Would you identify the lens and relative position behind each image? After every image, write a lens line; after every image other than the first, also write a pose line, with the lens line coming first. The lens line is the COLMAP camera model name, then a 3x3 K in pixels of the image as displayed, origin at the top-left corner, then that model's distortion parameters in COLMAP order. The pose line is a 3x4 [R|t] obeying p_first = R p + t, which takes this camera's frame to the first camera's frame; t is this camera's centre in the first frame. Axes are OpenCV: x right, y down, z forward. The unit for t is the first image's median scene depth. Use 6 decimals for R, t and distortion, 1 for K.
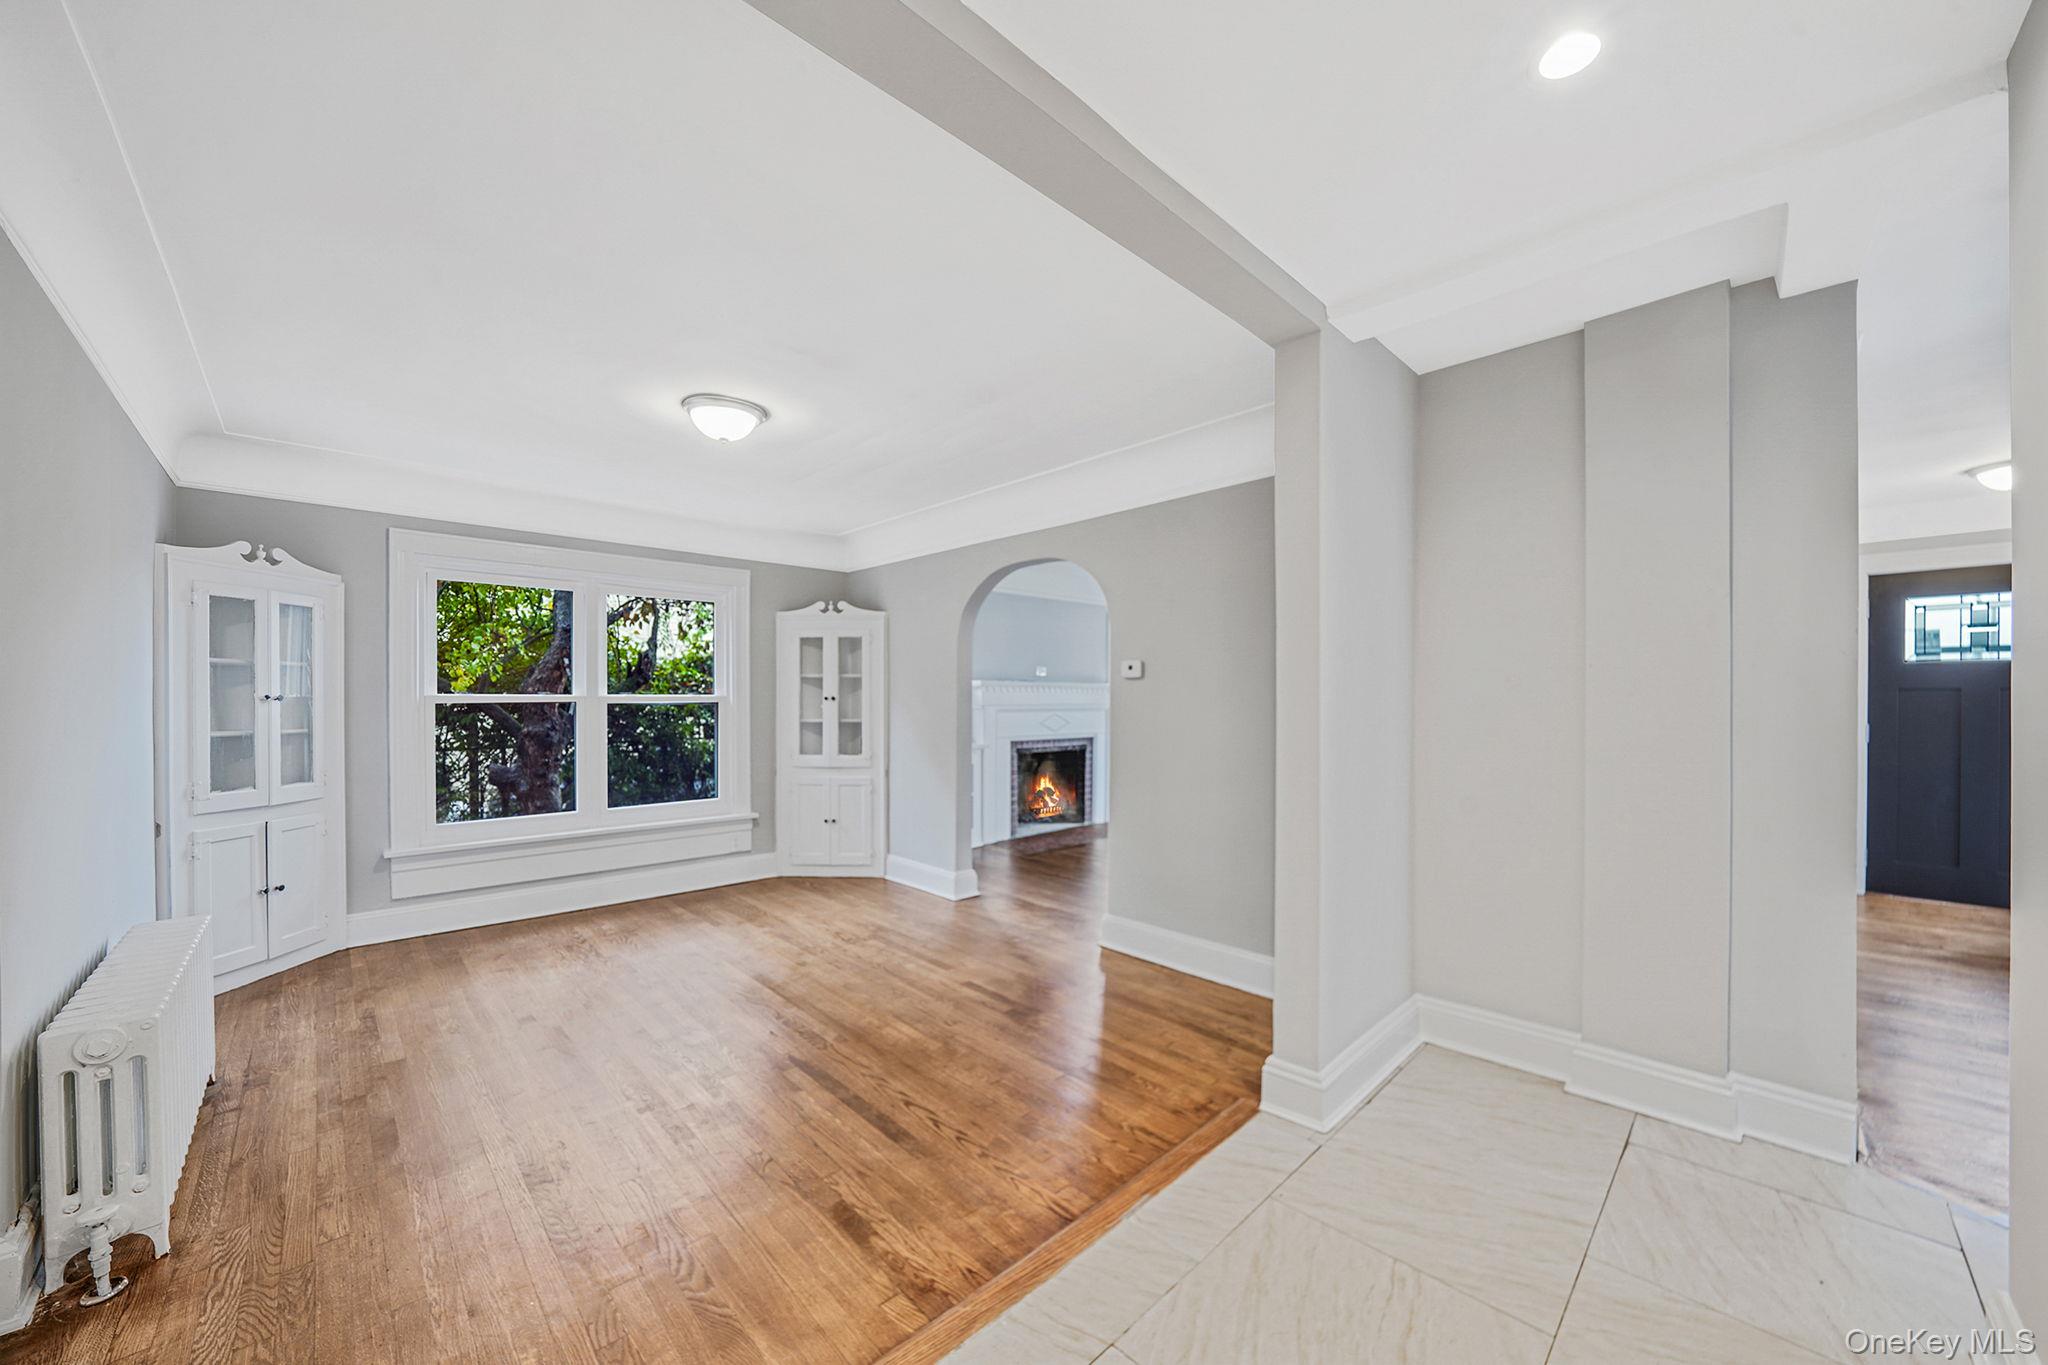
lens RADIAL K [[711.3, 0, 1022.3], [0, 711.3, 697.2], [0, 0, 1]] dist [-0.019776, 0.001505]
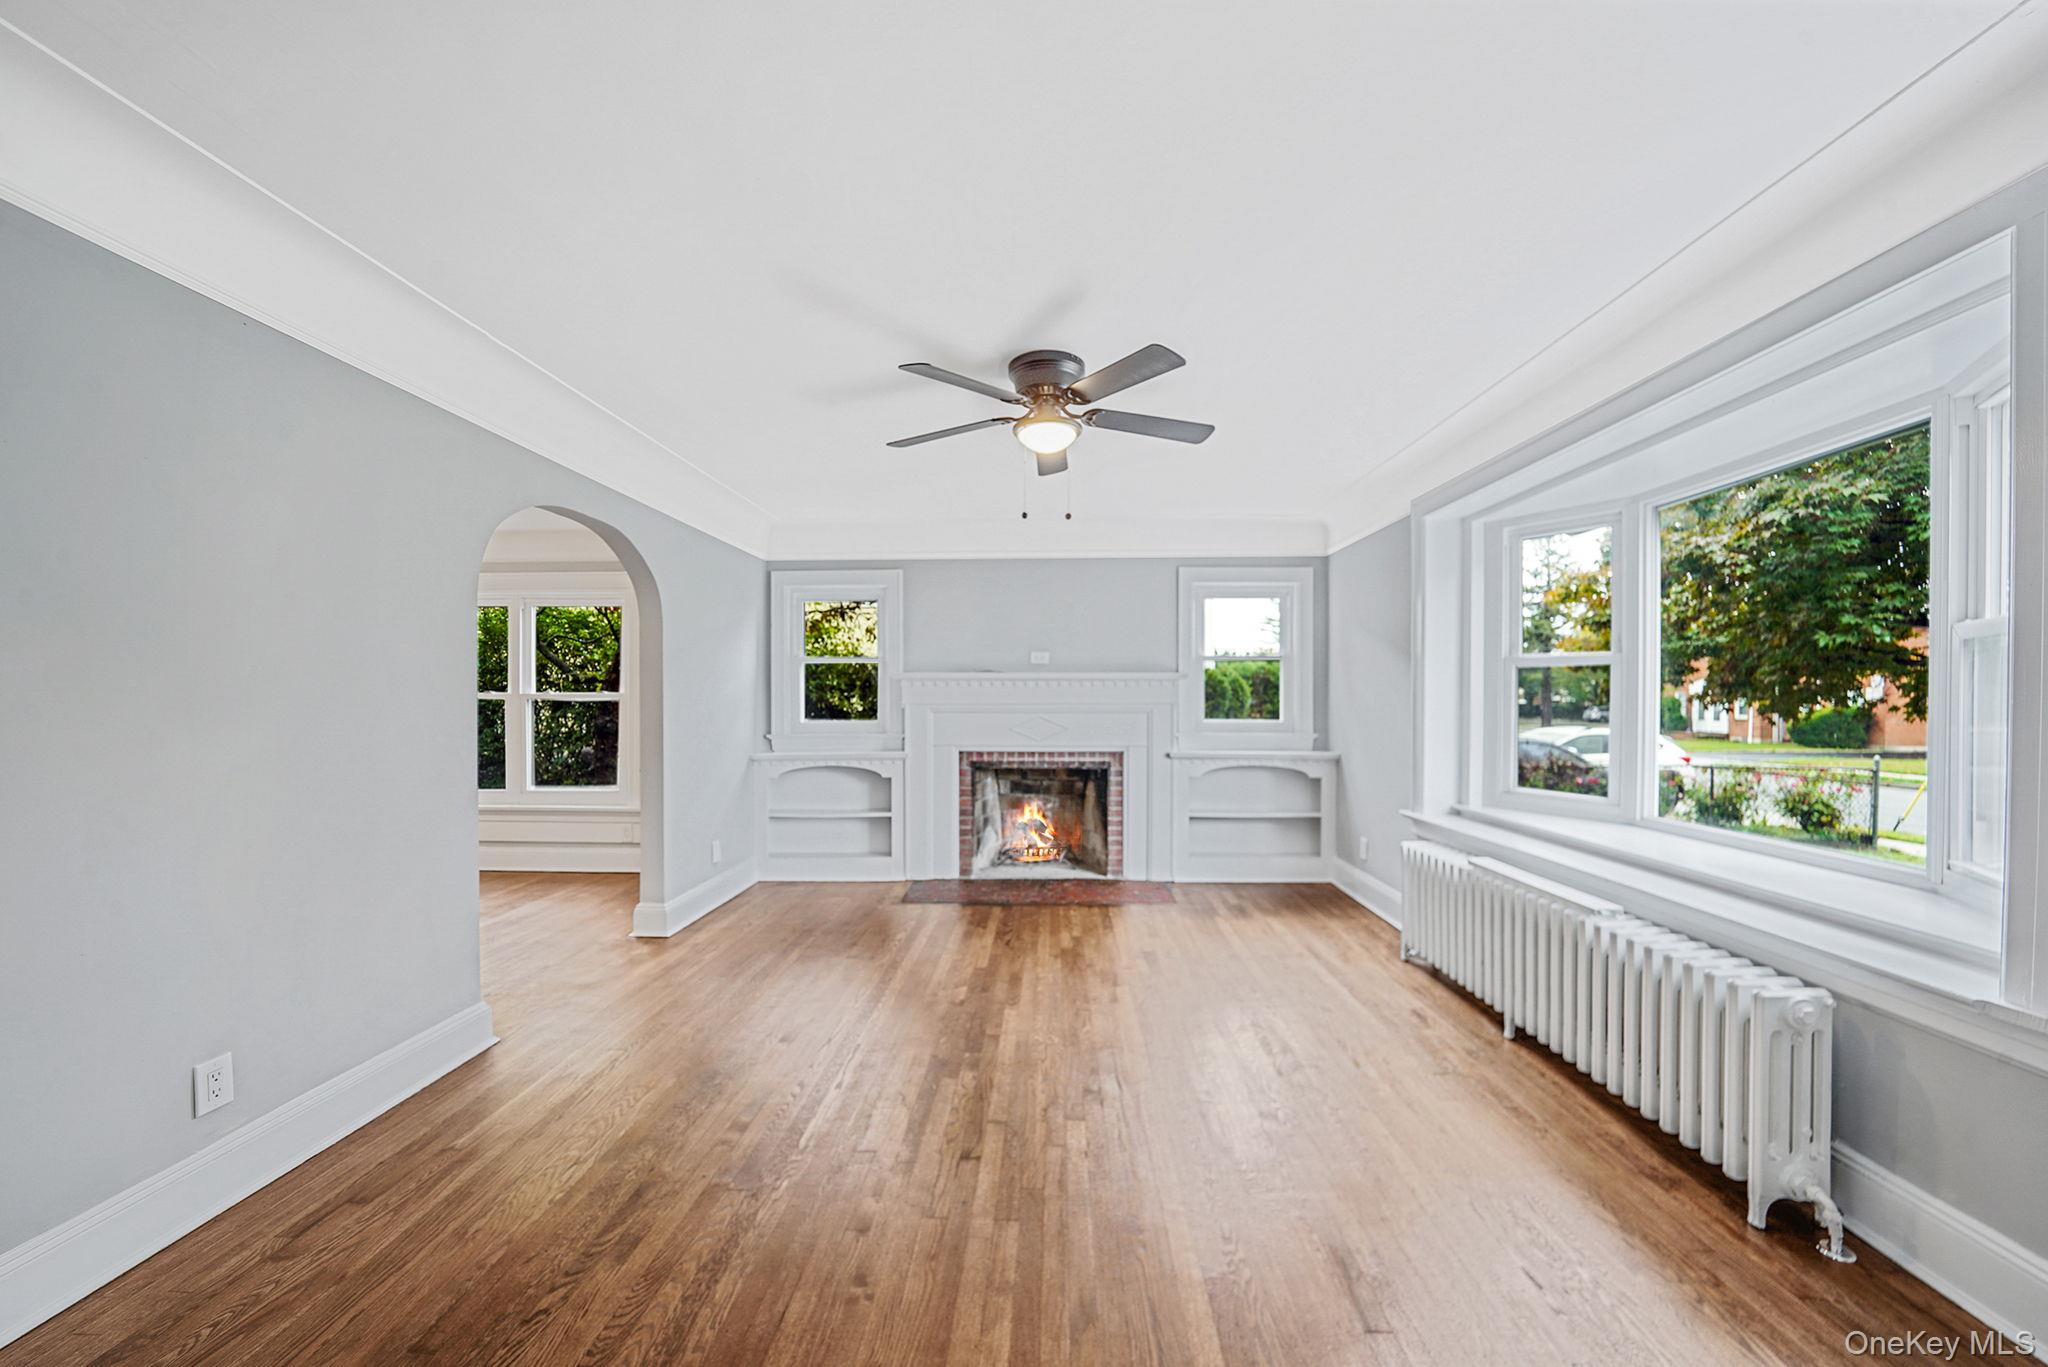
lens RADIAL K [[711.3, 0, 1023.0], [0, 711.3, 697.8], [0, 0, 1]] dist [-0.019776, 0.001505]
pose [[0.687856, -0.006442, -0.725819, 1.030445], [0.001198, 0.999969, -0.007740, 0.017859], [0.725846, 0.004455, 0.687842, 0.899463]]
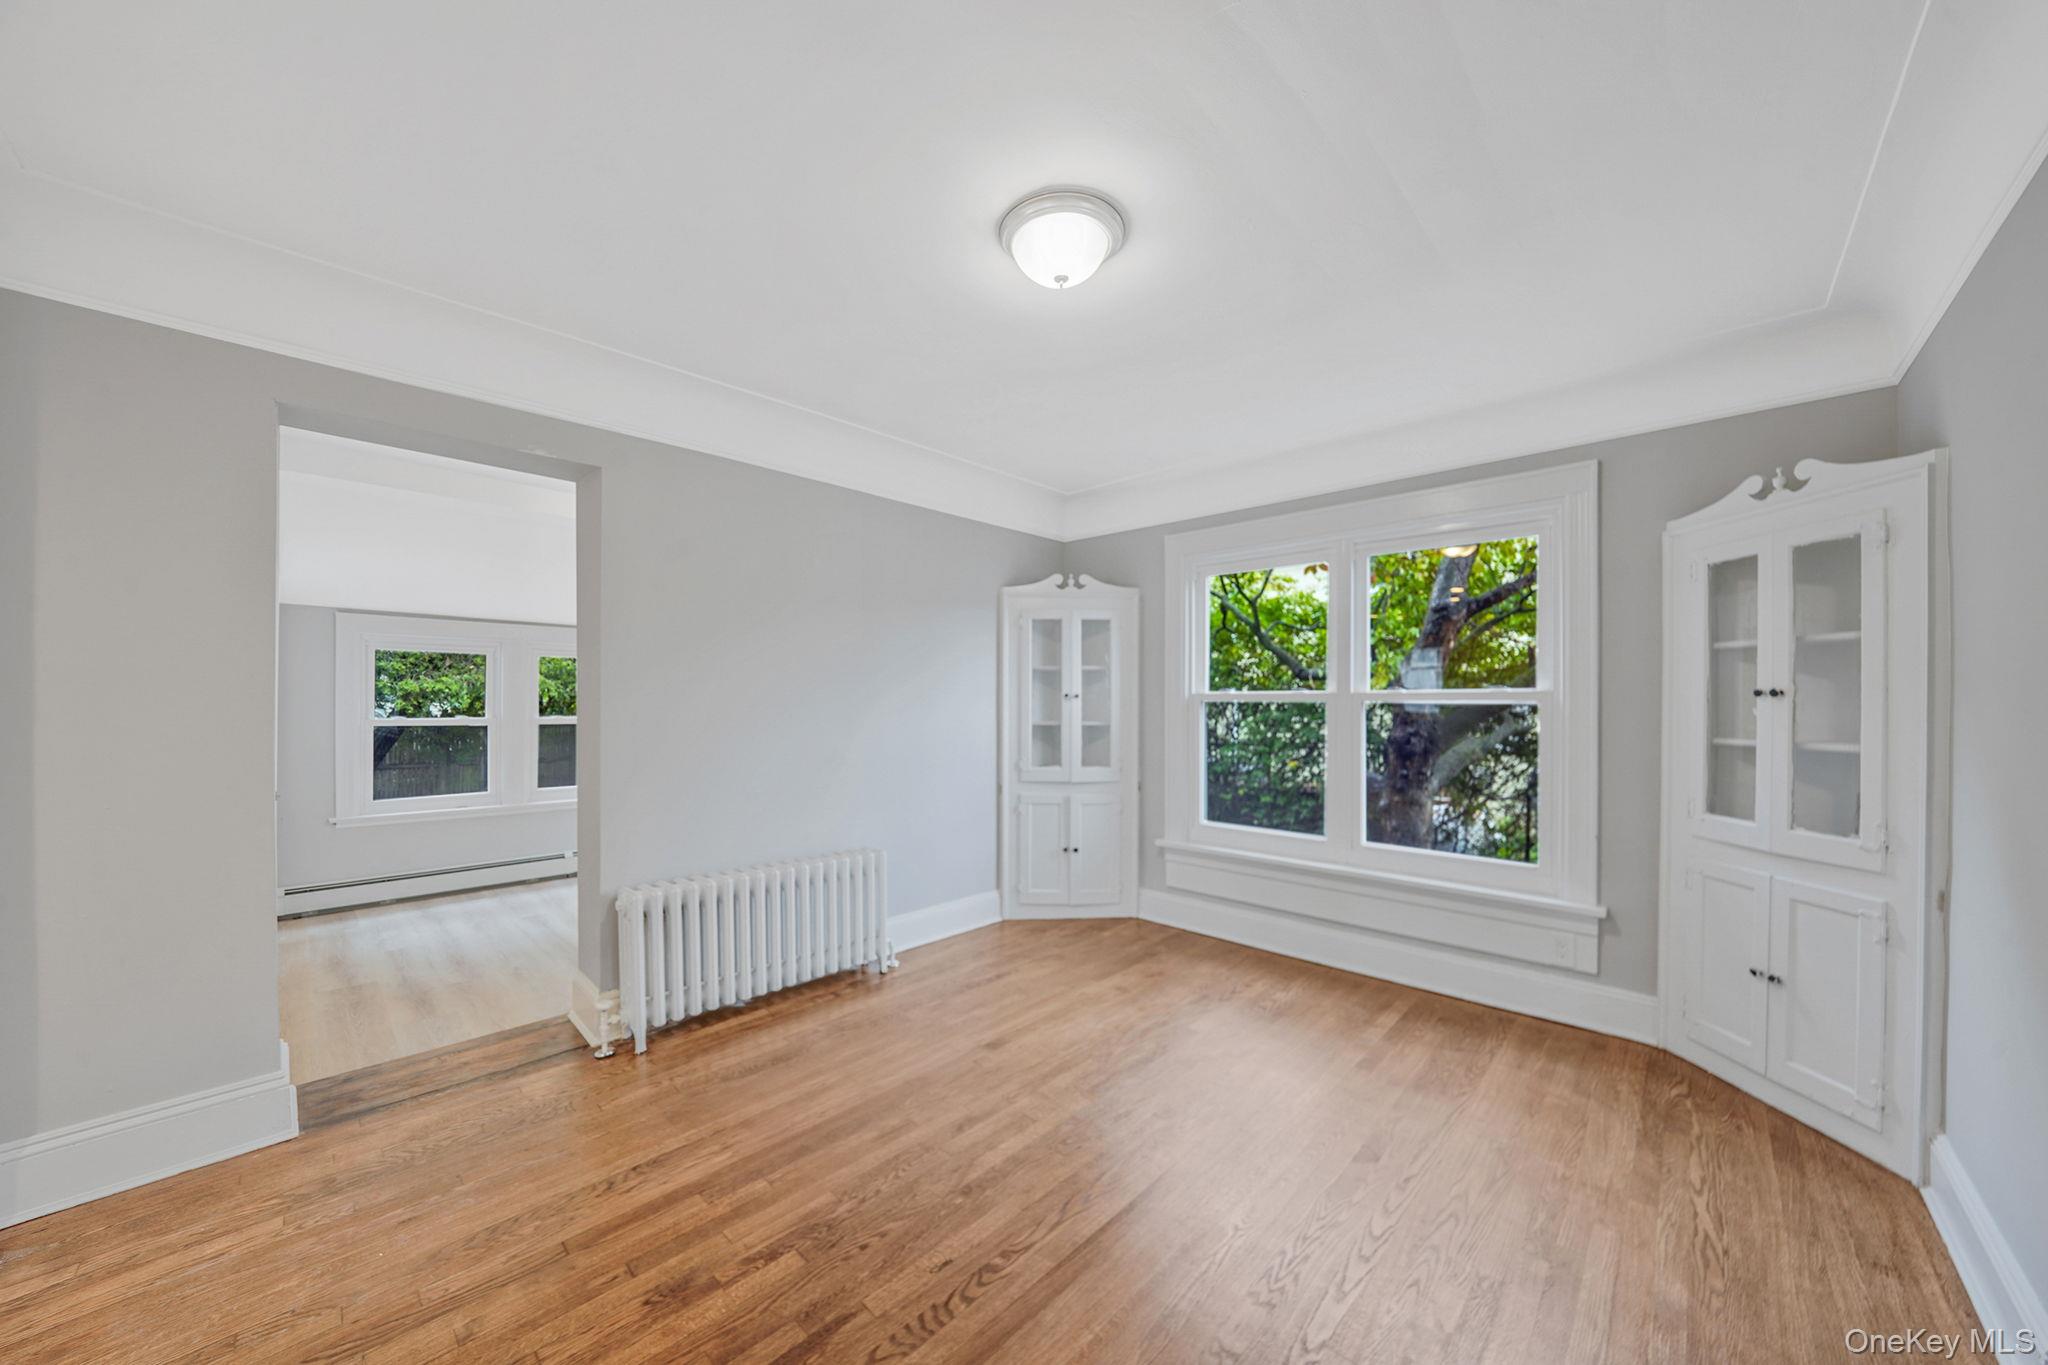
lens RADIAL K [[711.3, 0, 1055.2], [0, 711.3, 701.6], [0, 0, 1]] dist [-0.019776, 0.001505]
pose [[0.078692, 0.000337, -0.996899, 0.156765], [0.000788, 1.000000, 0.000400, 0.008017], [0.996899, -0.000817, 0.078692, 0.709393]]
